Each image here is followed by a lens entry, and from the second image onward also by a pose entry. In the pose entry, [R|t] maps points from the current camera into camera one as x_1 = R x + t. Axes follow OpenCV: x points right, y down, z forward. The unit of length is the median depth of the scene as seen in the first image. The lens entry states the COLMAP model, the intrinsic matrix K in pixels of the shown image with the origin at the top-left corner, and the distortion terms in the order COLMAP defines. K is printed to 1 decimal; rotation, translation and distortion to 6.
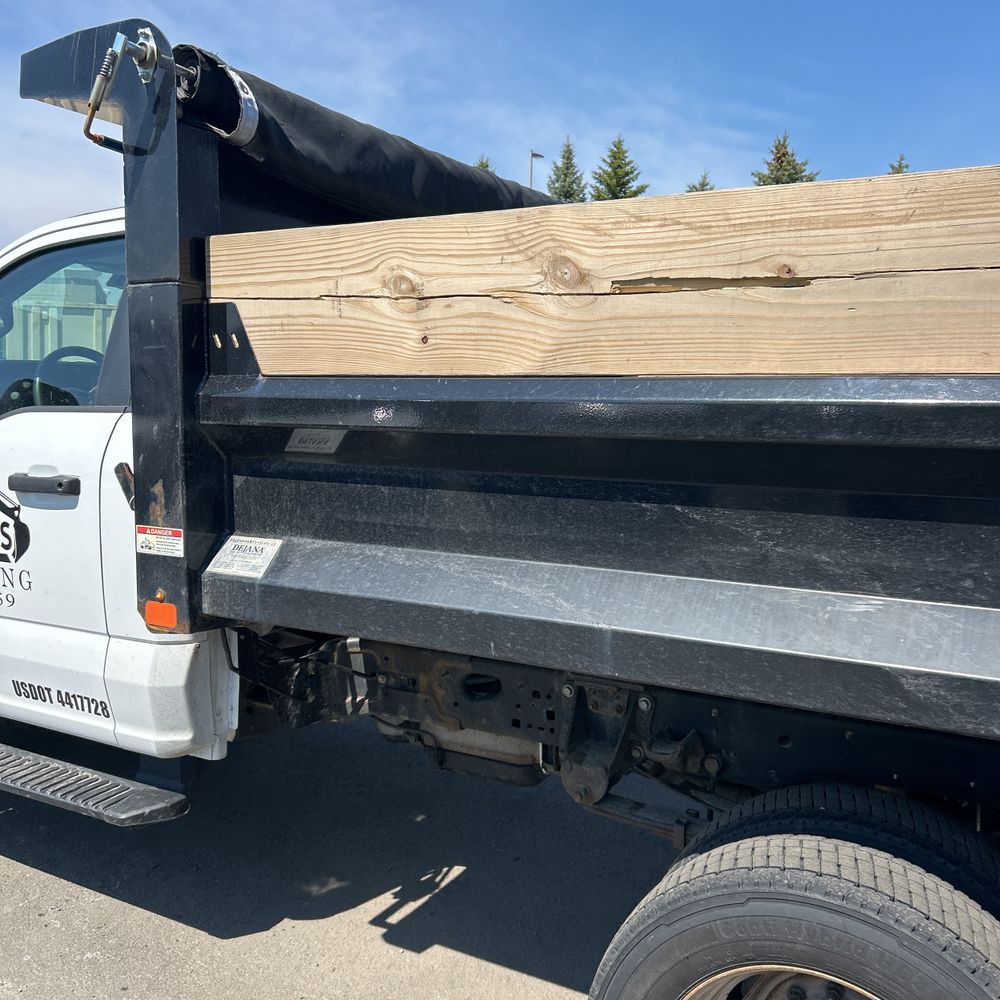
lens RADIAL K [[1002.9, 0, 485.1], [0, 1002.9, 498.1], [0, 0, 1]] dist [0.066697, -0.081609]
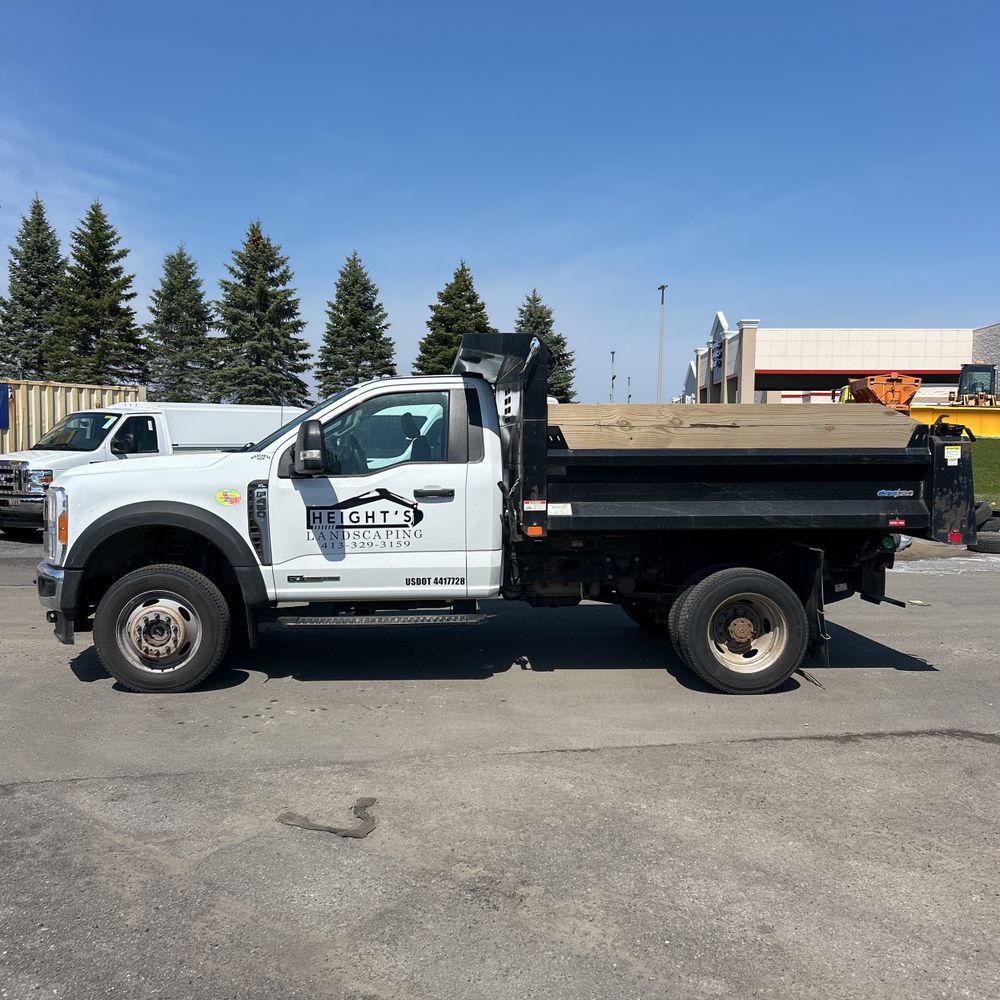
lens RADIAL K [[989.8, 0, 500.0], [0, 989.8, 500.0], [0, 0, 1]] dist [0.109485, -0.250643]
pose [[0.836376, -0.040243, 0.546678, -1.719016], [0.066697, 0.997363, -0.028621, 0.088080], [-0.544084, 0.060399, 0.836854, -1.180409]]
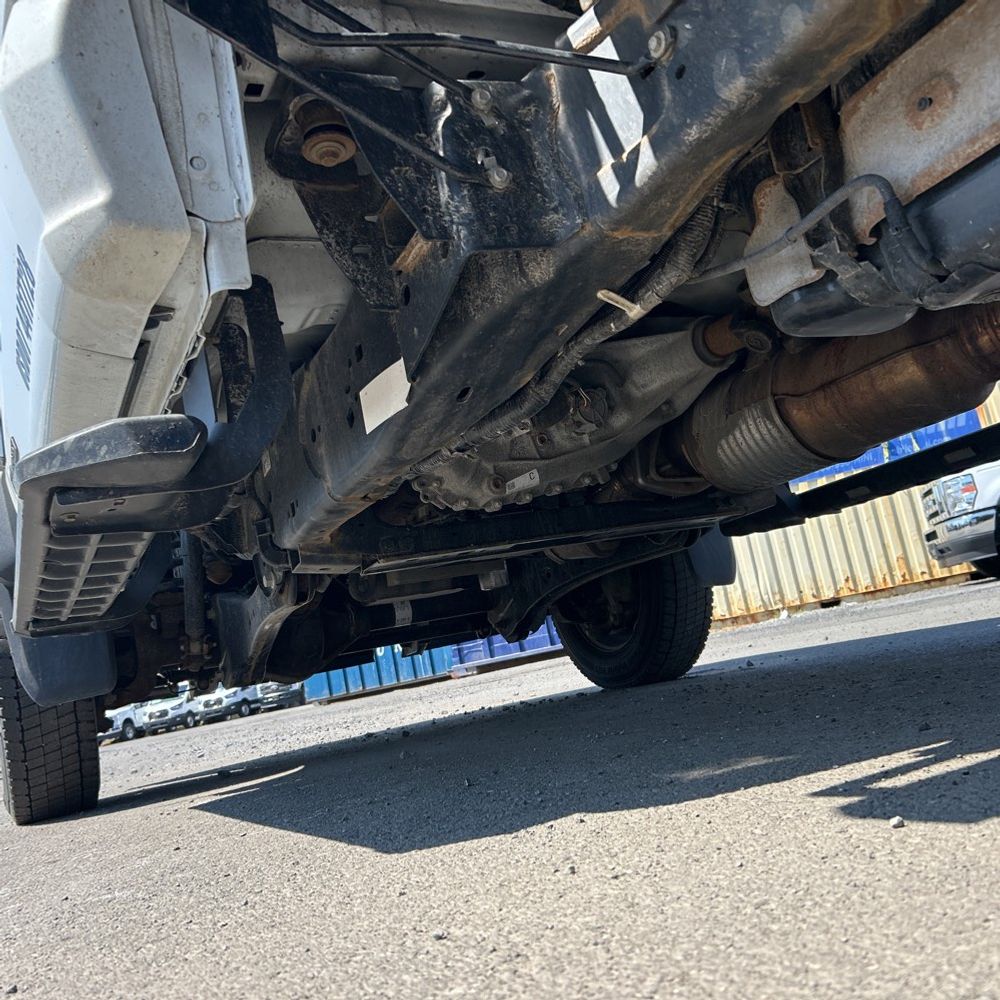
lens RADIAL K [[989.8, 0, 500.0], [0, 989.8, 500.0], [0, 0, 1]] dist [0.109485, -0.250643]
pose [[0.809802, -0.261542, -0.525182, -0.008723], [0.152589, 0.958225, -0.241913, 0.441830], [0.566513, 0.115764, 0.815881, 0.773577]]
